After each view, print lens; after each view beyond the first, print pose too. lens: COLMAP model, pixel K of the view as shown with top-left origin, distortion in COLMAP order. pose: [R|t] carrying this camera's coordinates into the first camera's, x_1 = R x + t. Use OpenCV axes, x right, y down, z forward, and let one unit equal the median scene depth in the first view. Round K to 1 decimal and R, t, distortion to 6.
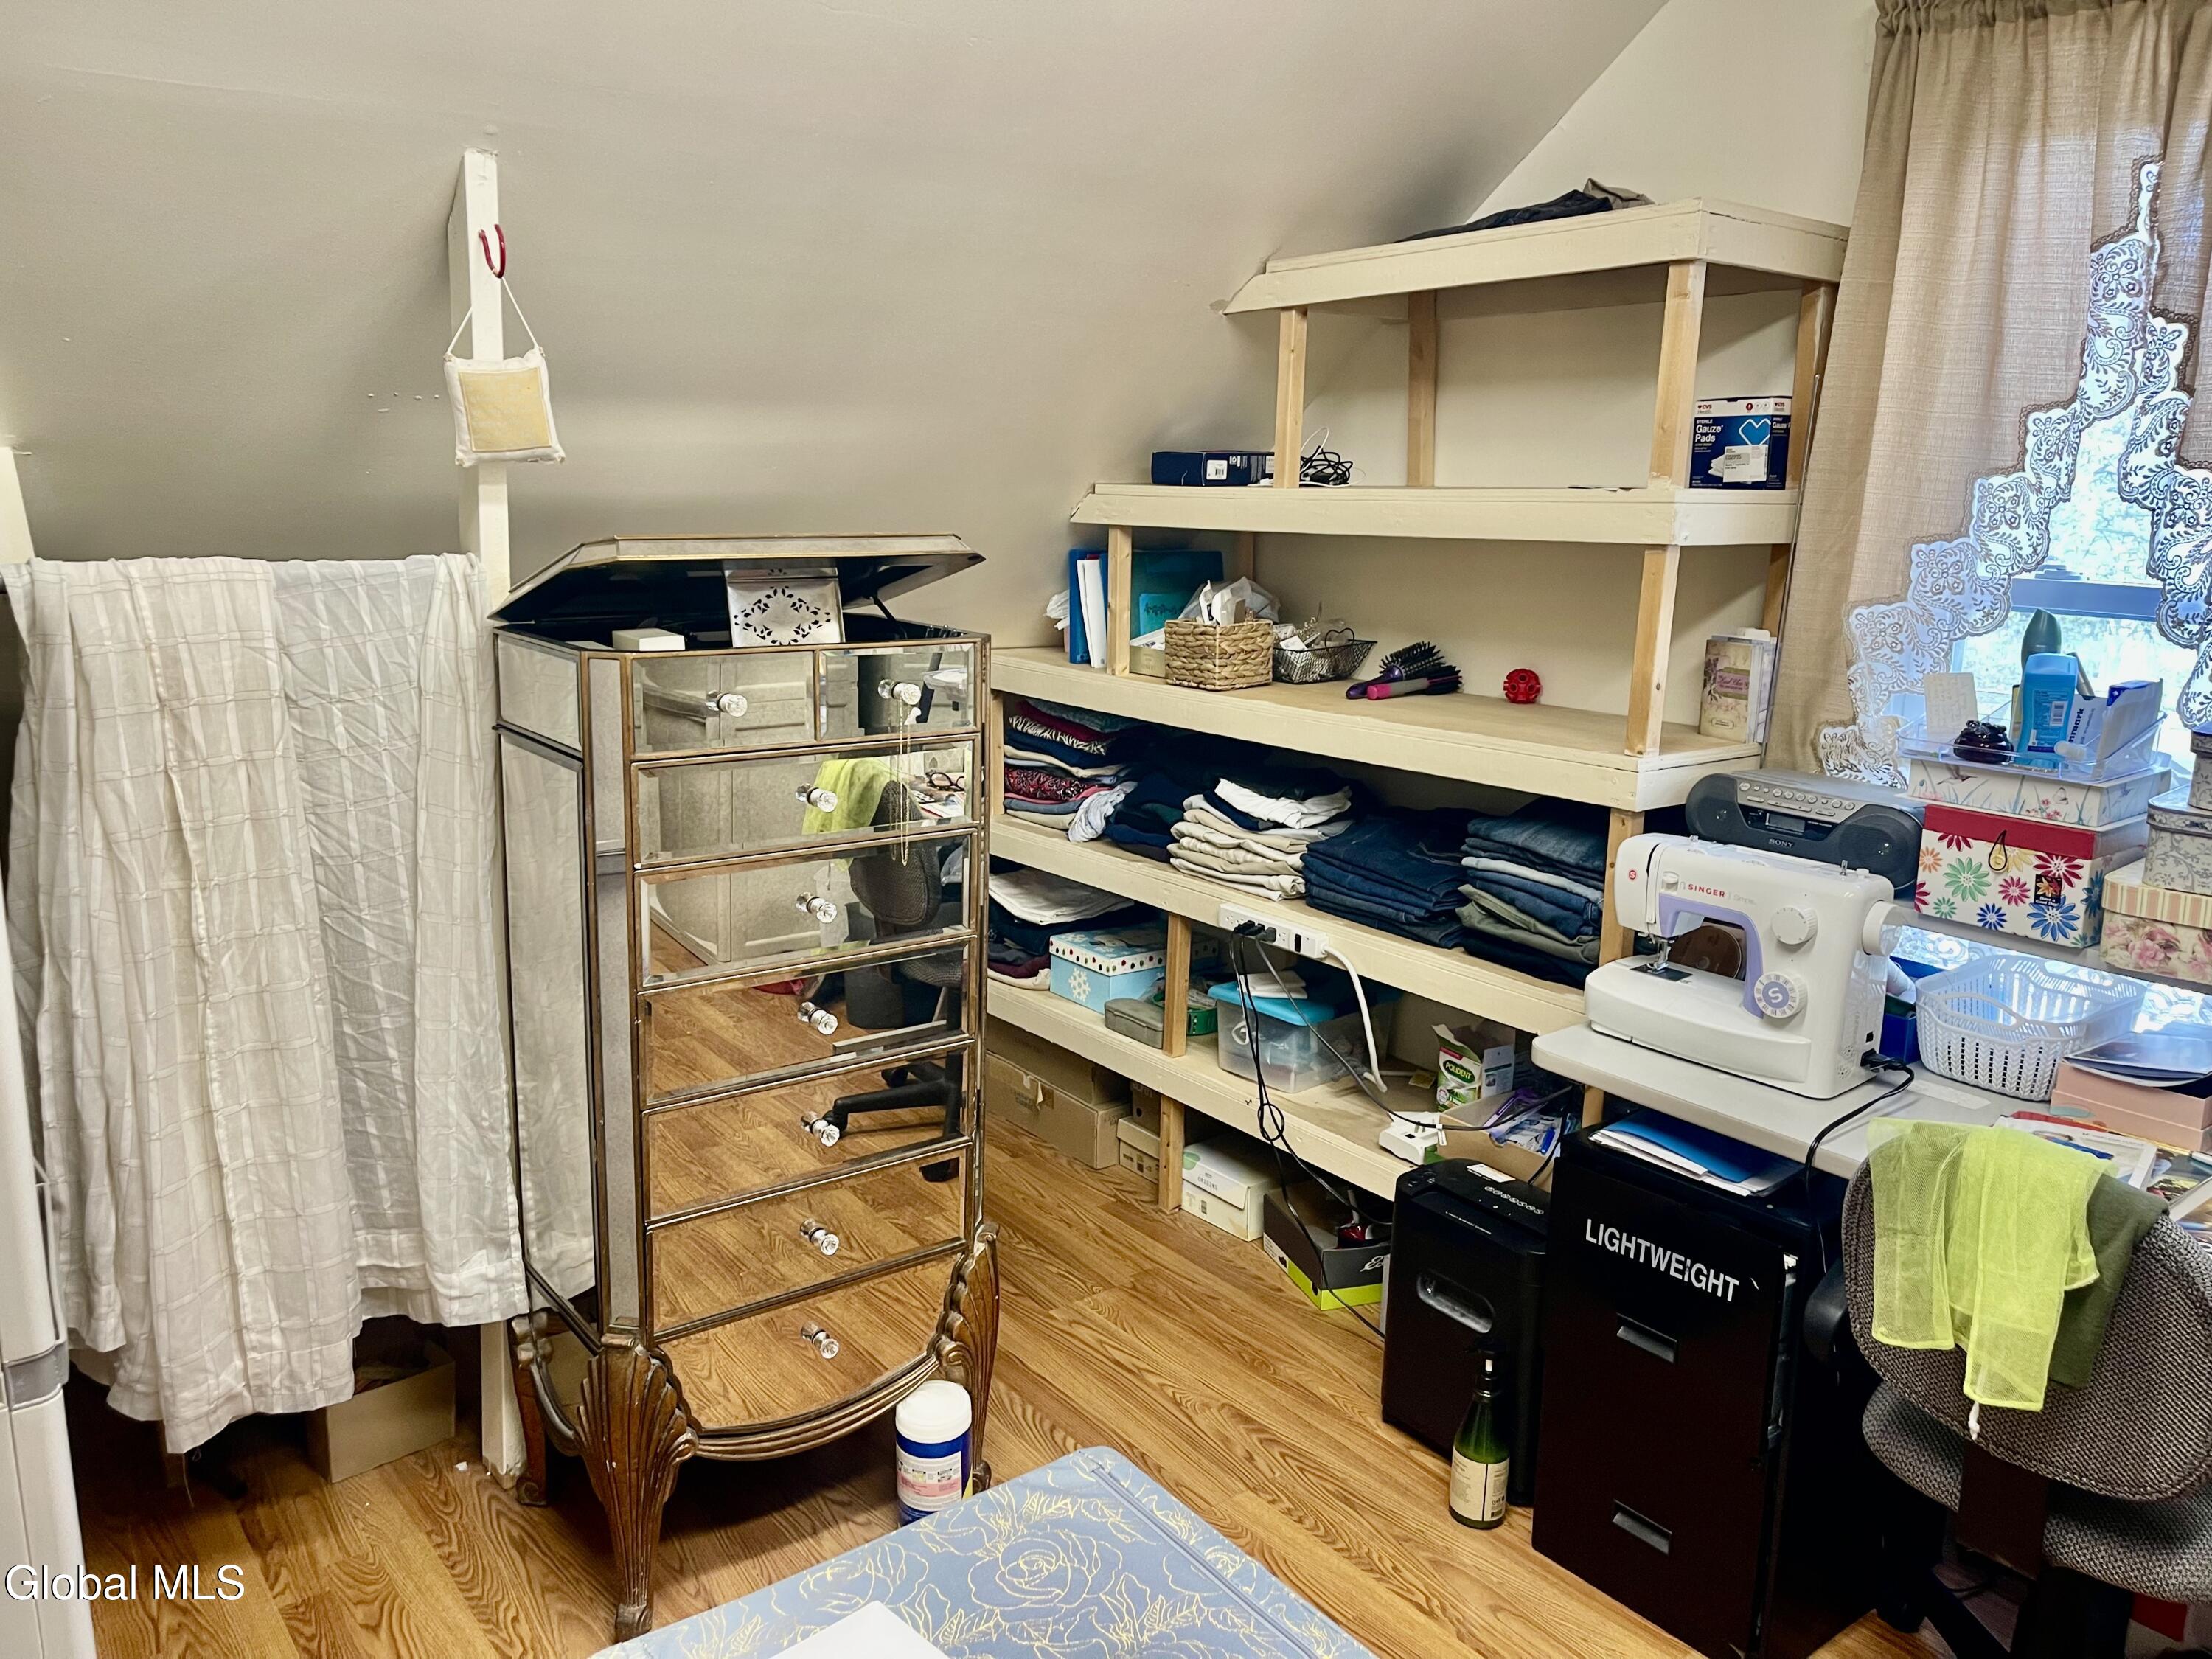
lens RADIAL K [[1659.1, 0, 1089.5], [0, 1659.1, 813.6], [0, 0, 1]] dist [0.070061, -0.087901]
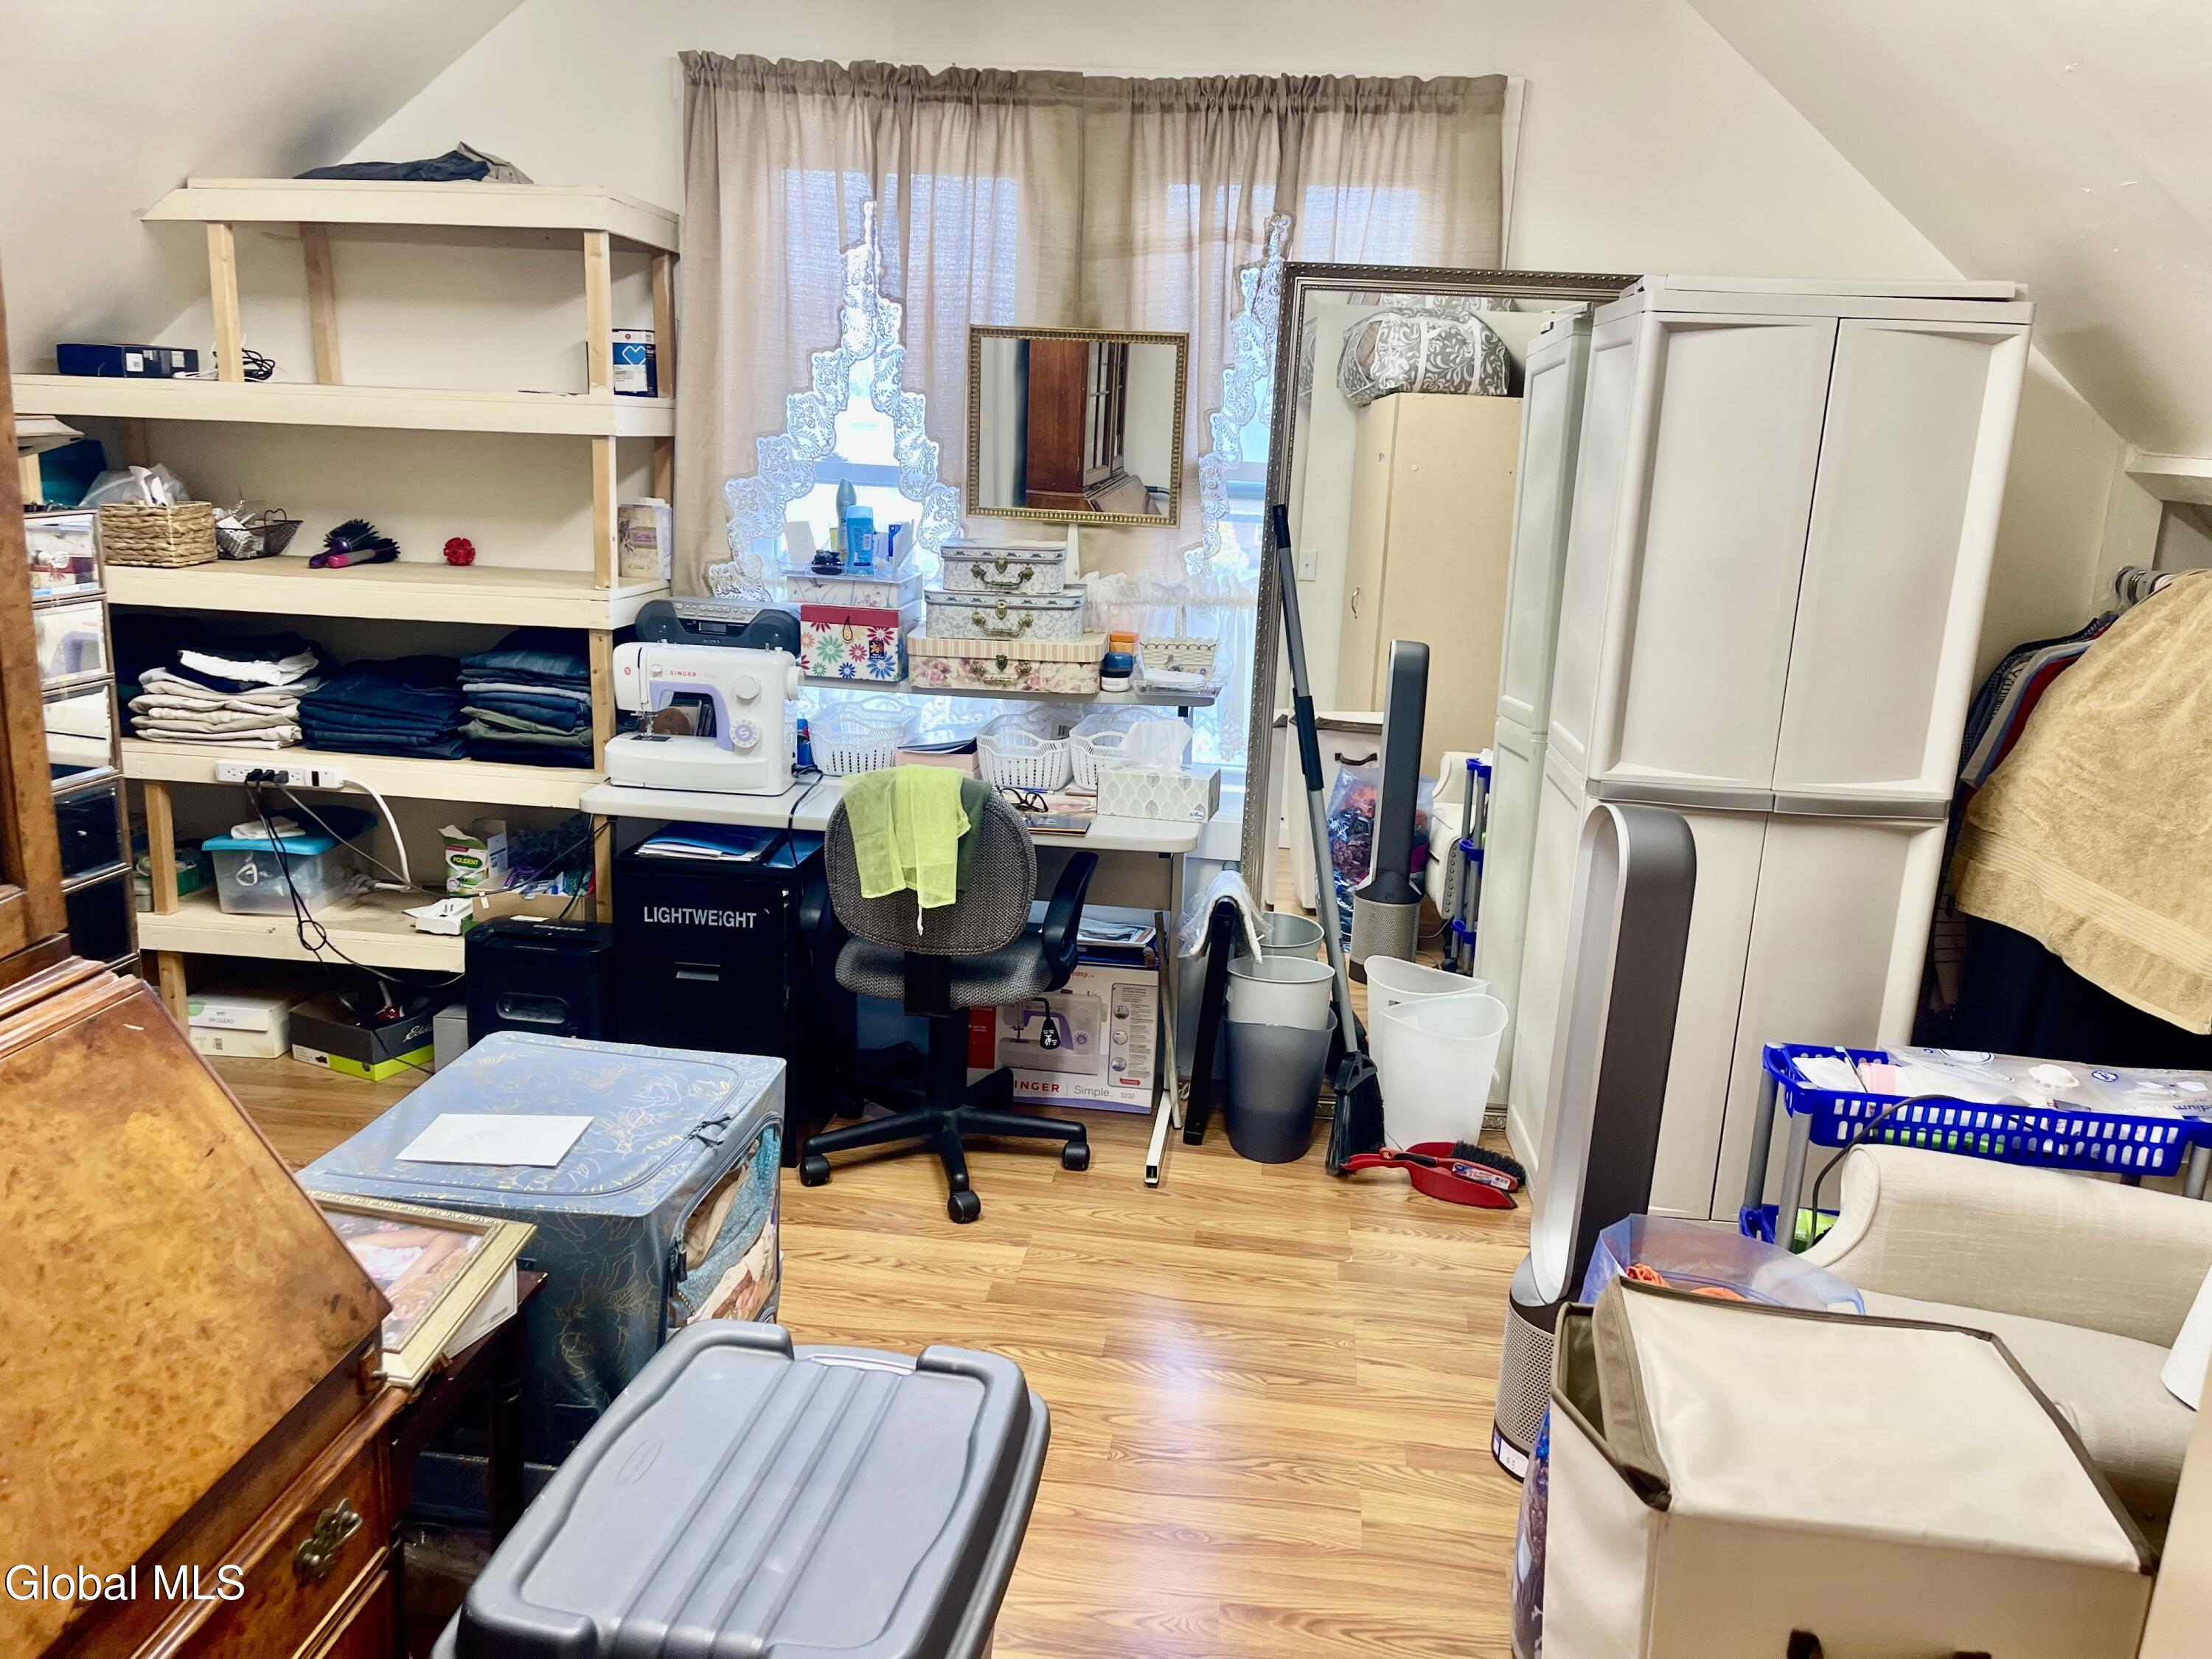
lens RADIAL K [[1659.1, 0, 1089.5], [0, 1659.1, 813.6], [0, 0, 1]] dist [0.070061, -0.087901]
pose [[0.705199, -0.151145, 0.692711, -0.368619], [0.113201, 0.988483, 0.100438, 0.054184], [-0.699914, 0.007587, 0.714187, -0.264319]]
